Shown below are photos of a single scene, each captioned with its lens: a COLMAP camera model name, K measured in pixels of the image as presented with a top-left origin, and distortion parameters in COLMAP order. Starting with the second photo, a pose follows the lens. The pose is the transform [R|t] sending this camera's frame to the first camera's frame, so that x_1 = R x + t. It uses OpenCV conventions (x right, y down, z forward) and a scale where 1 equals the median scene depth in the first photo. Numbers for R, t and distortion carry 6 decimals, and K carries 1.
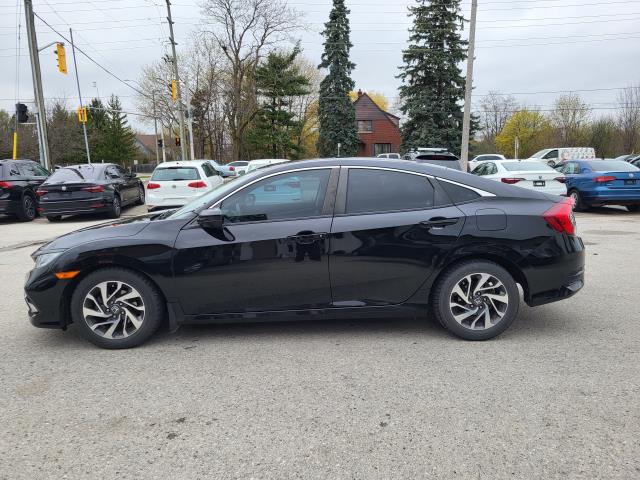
lens RADIAL K [[486.5, 0, 317.7], [0, 486.5, 244.1], [0, 0, 1]] dist [0.049433, -0.031553]
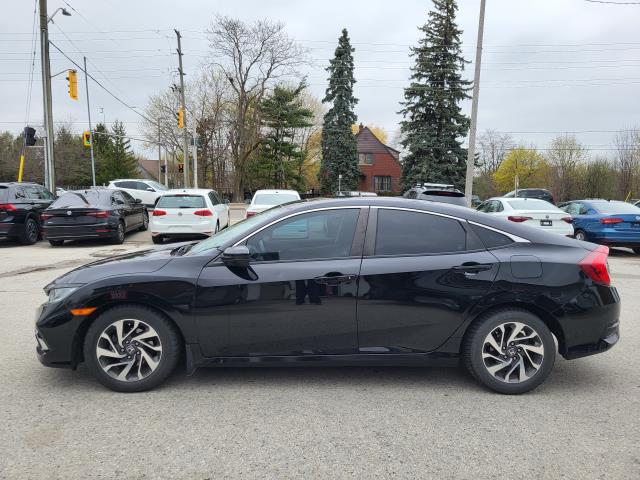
lens RADIAL K [[486.5, 0, 317.3], [0, 486.5, 235.6], [0, 0, 1]] dist [0.049433, -0.031553]
pose [[0.999489, 0.031366, 0.006111, -0.020963], [-0.030809, 0.996608, -0.076311, -0.007959], [-0.008484, 0.076083, 0.997065, 0.011201]]
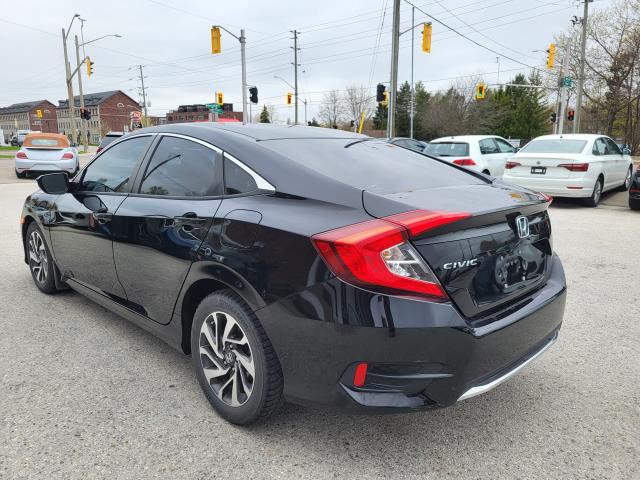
lens RADIAL K [[486.5, 0, 321.5], [0, 486.5, 242.5], [0, 0, 1]] dist [0.049433, -0.031553]
pose [[0.687090, 0.168660, -0.706726, 0.270315], [-0.138741, 0.985242, 0.100242, -0.034170], [0.713203, 0.029177, 0.700350, 0.215060]]
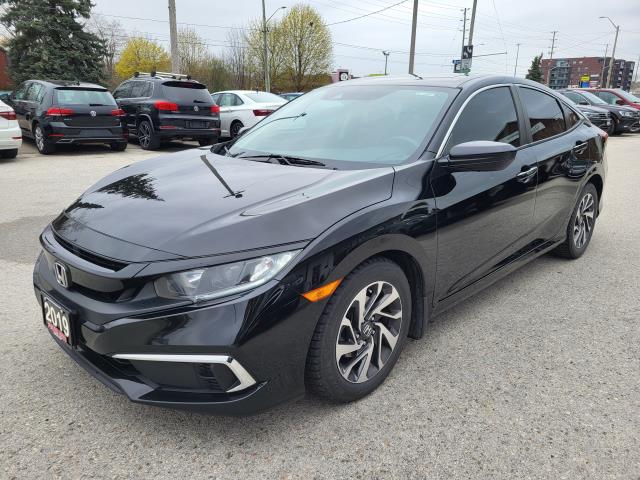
lens RADIAL K [[486.5, 0, 321.4], [0, 486.5, 250.4], [0, 0, 1]] dist [0.049433, -0.031553]
pose [[0.713375, -0.189908, 0.674559, -0.265010], [0.094198, 0.979831, 0.176233, -0.020571], [-0.694422, -0.062178, 0.716876, 0.206096]]
